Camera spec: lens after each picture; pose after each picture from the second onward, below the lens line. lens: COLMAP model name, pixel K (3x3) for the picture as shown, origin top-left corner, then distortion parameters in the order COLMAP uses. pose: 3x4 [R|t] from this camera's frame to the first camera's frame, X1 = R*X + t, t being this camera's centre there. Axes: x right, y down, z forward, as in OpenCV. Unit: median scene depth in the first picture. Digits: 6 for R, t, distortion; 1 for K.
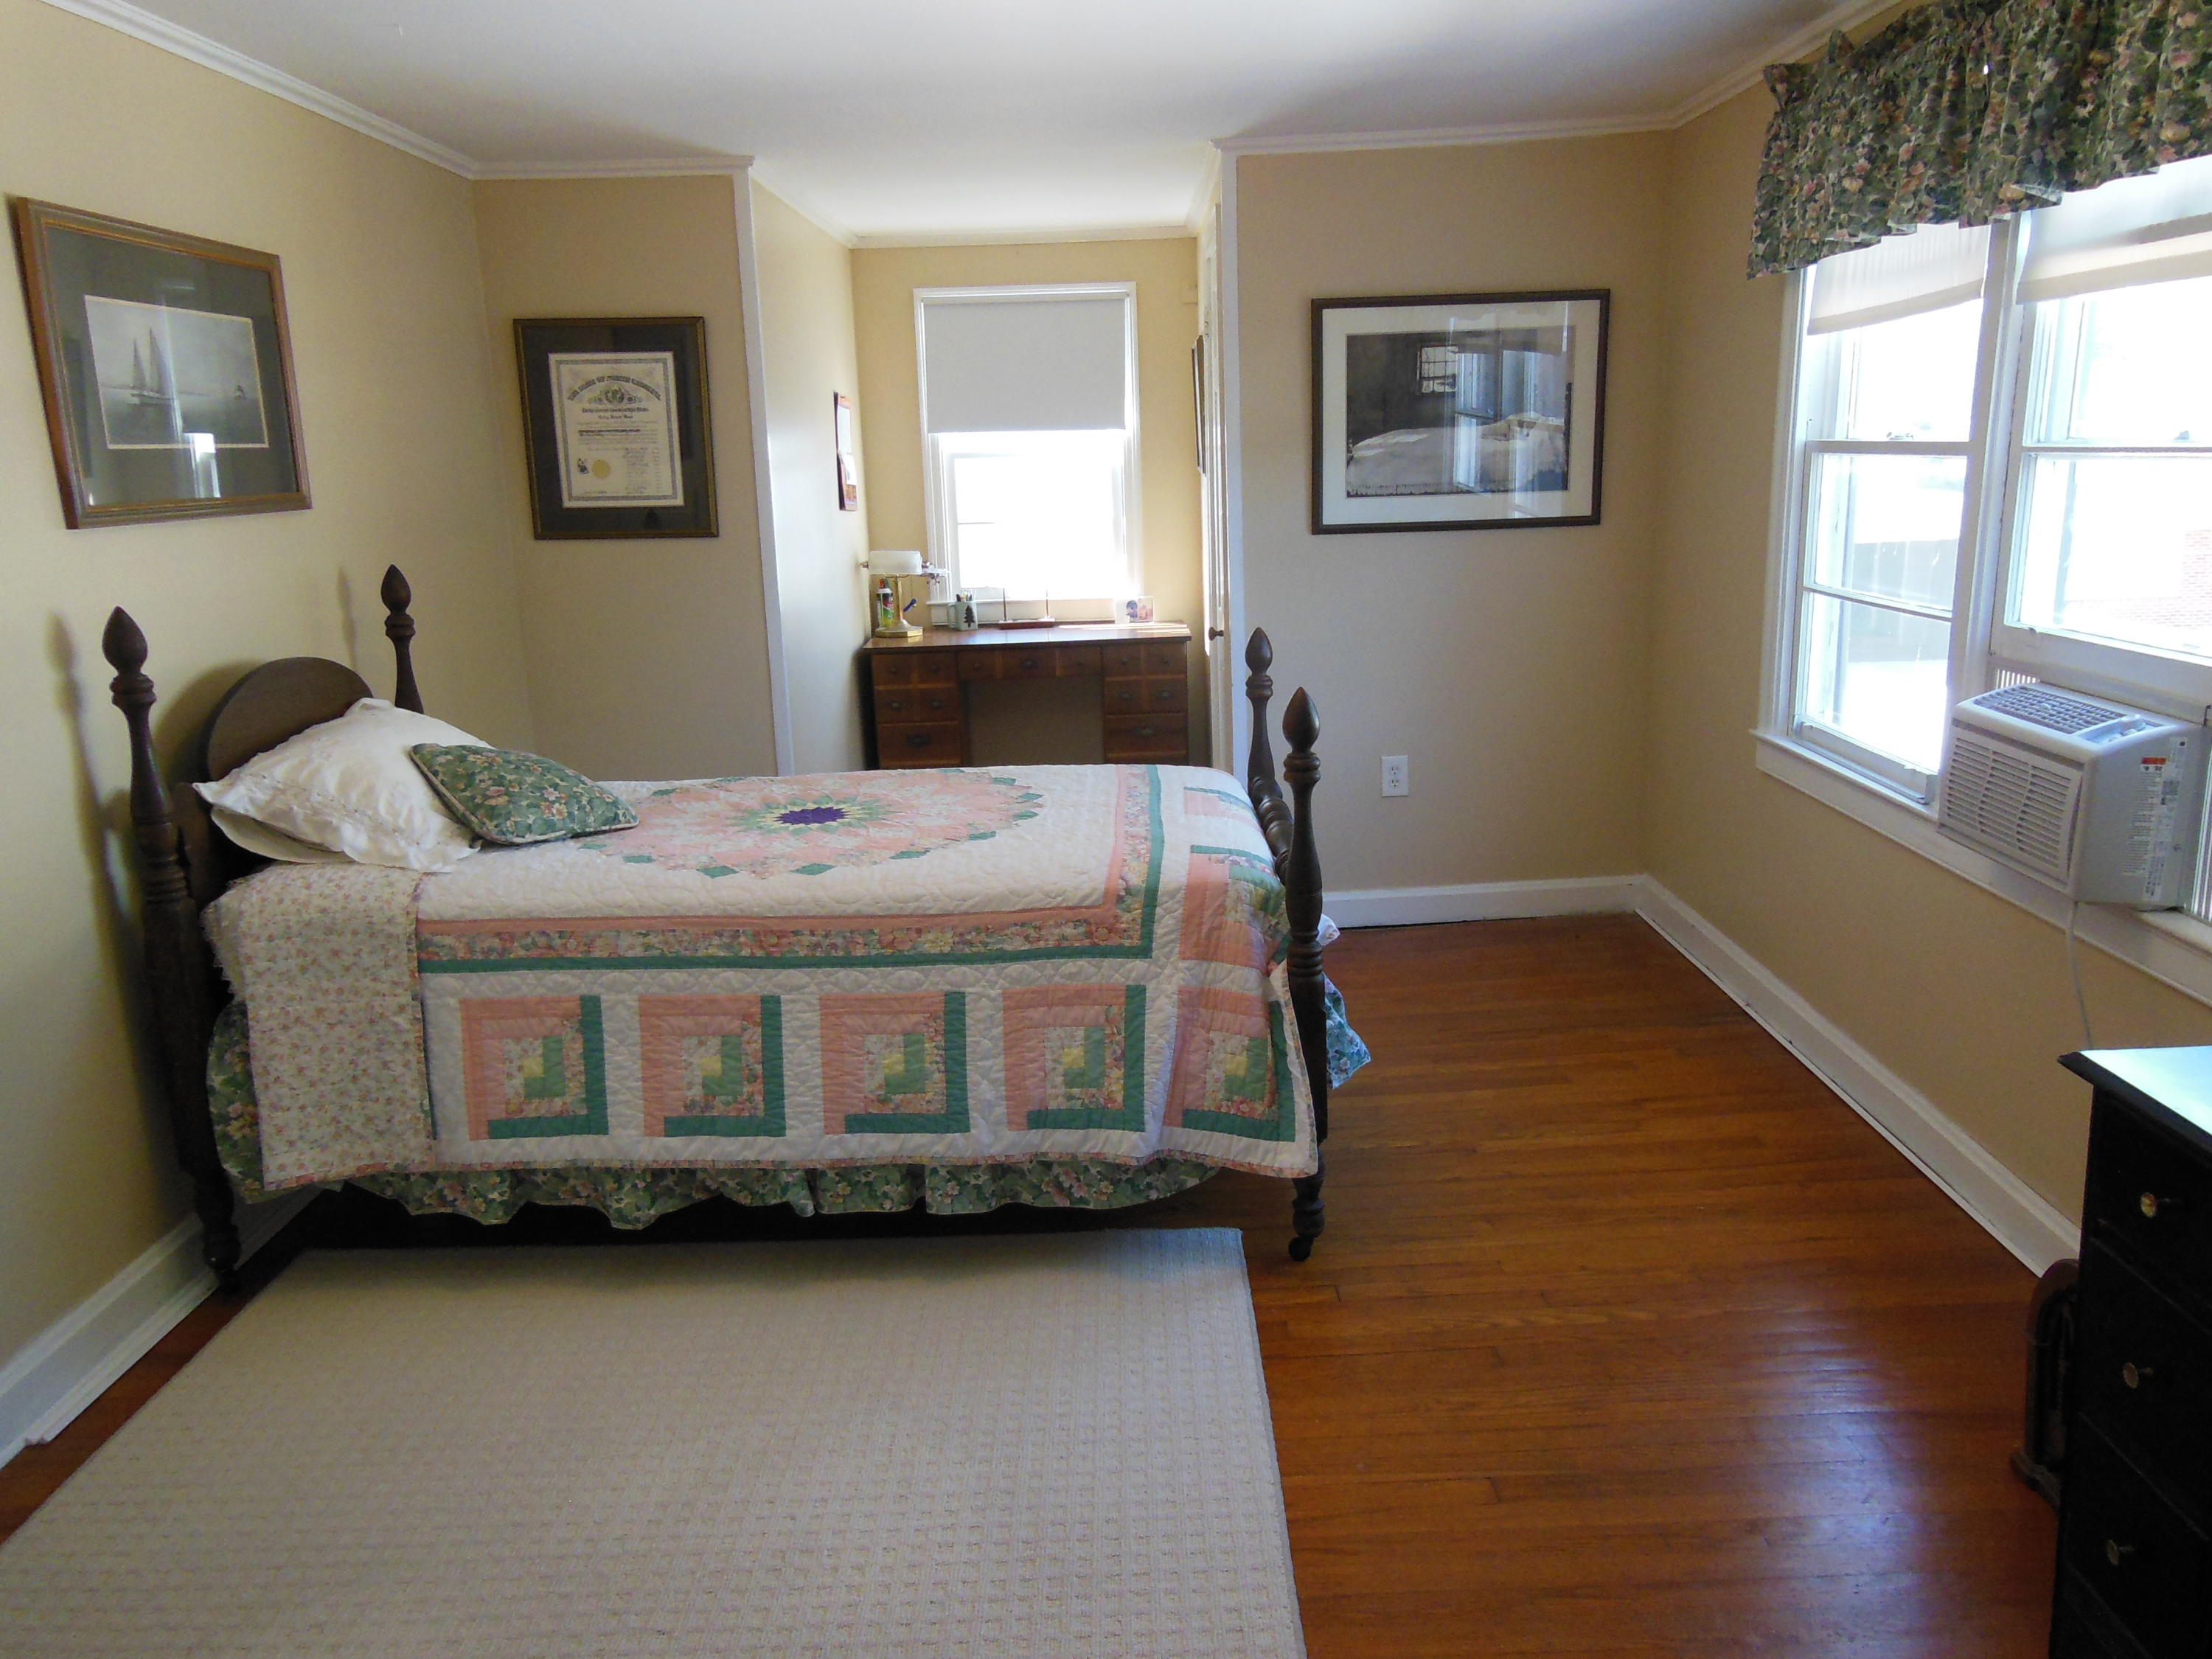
lens RADIAL K [[1679.5, 0, 1126.2], [0, 1679.5, 826.4], [0, 0, 1]] dist [-0.024371, 0.126619]
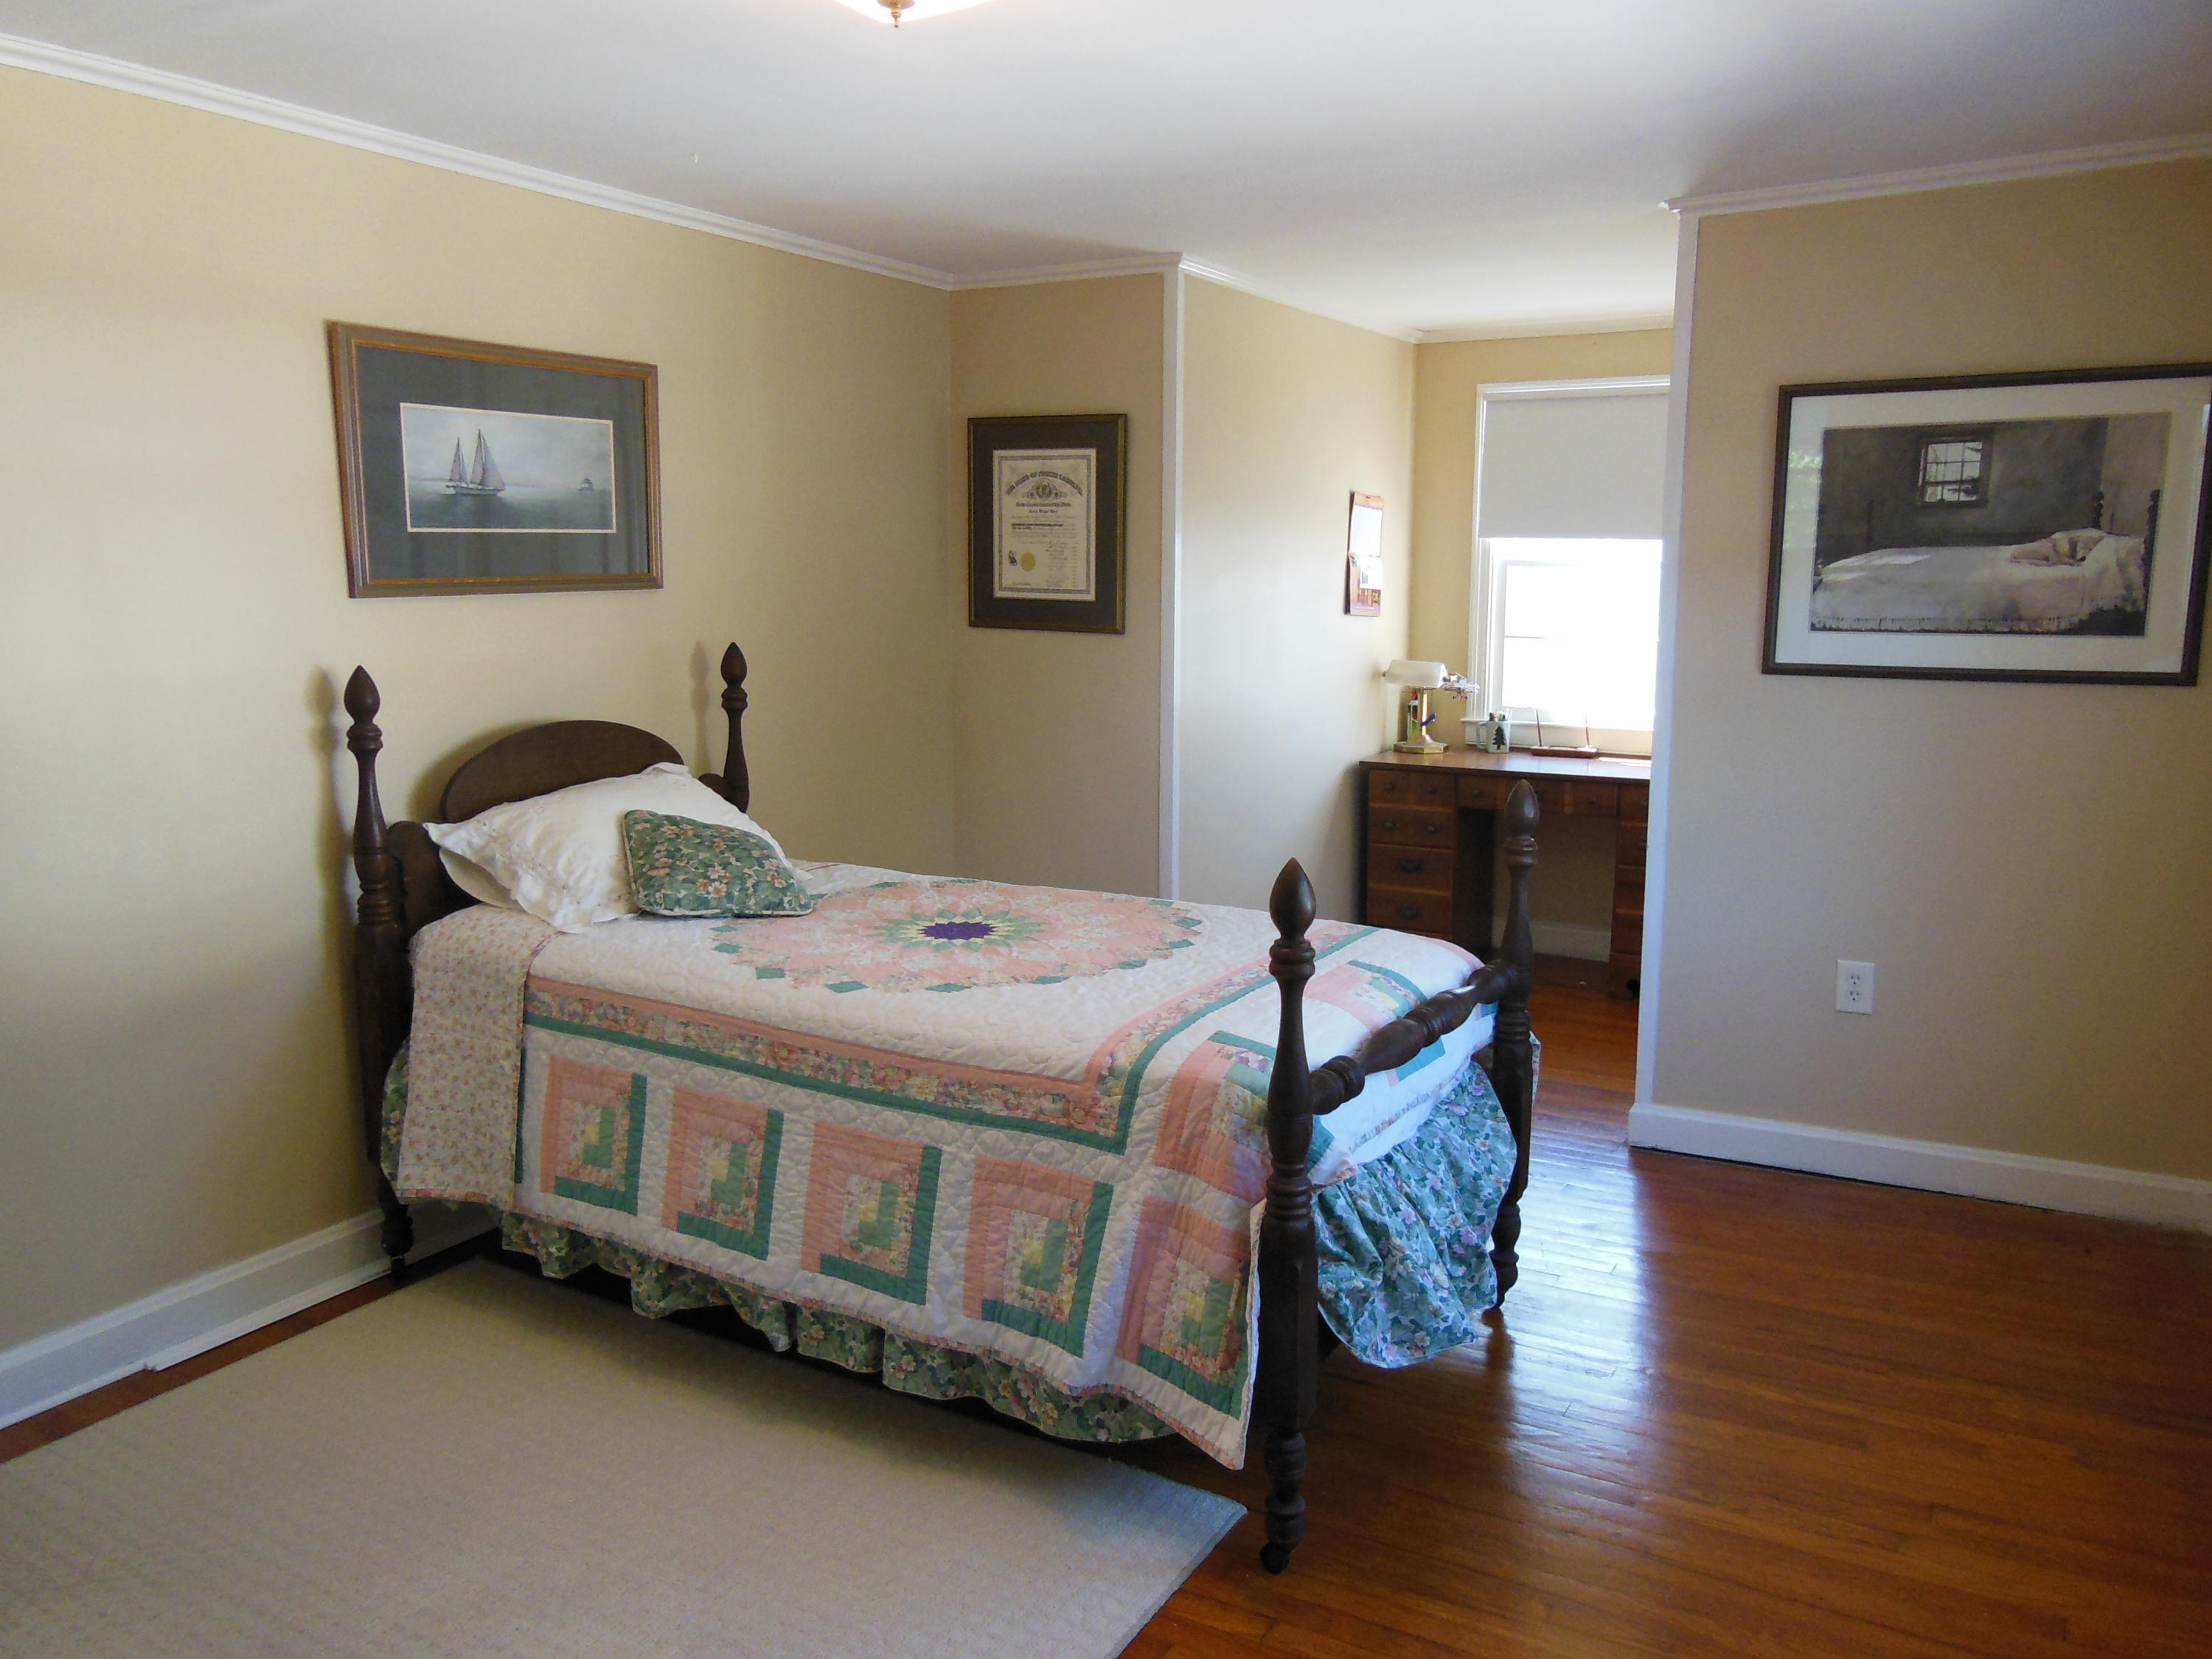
lens RADIAL K [[1684.1, 0, 1106.0], [0, 1684.1, 829.5], [0, 0, 1]] dist [-0.039532, 0.122813]
pose [[0.862775, 0.114110, -0.492543, 0.398315], [-0.141391, 0.989783, -0.018363, -0.065645], [0.485415, 0.085485, 0.870095, 0.244543]]
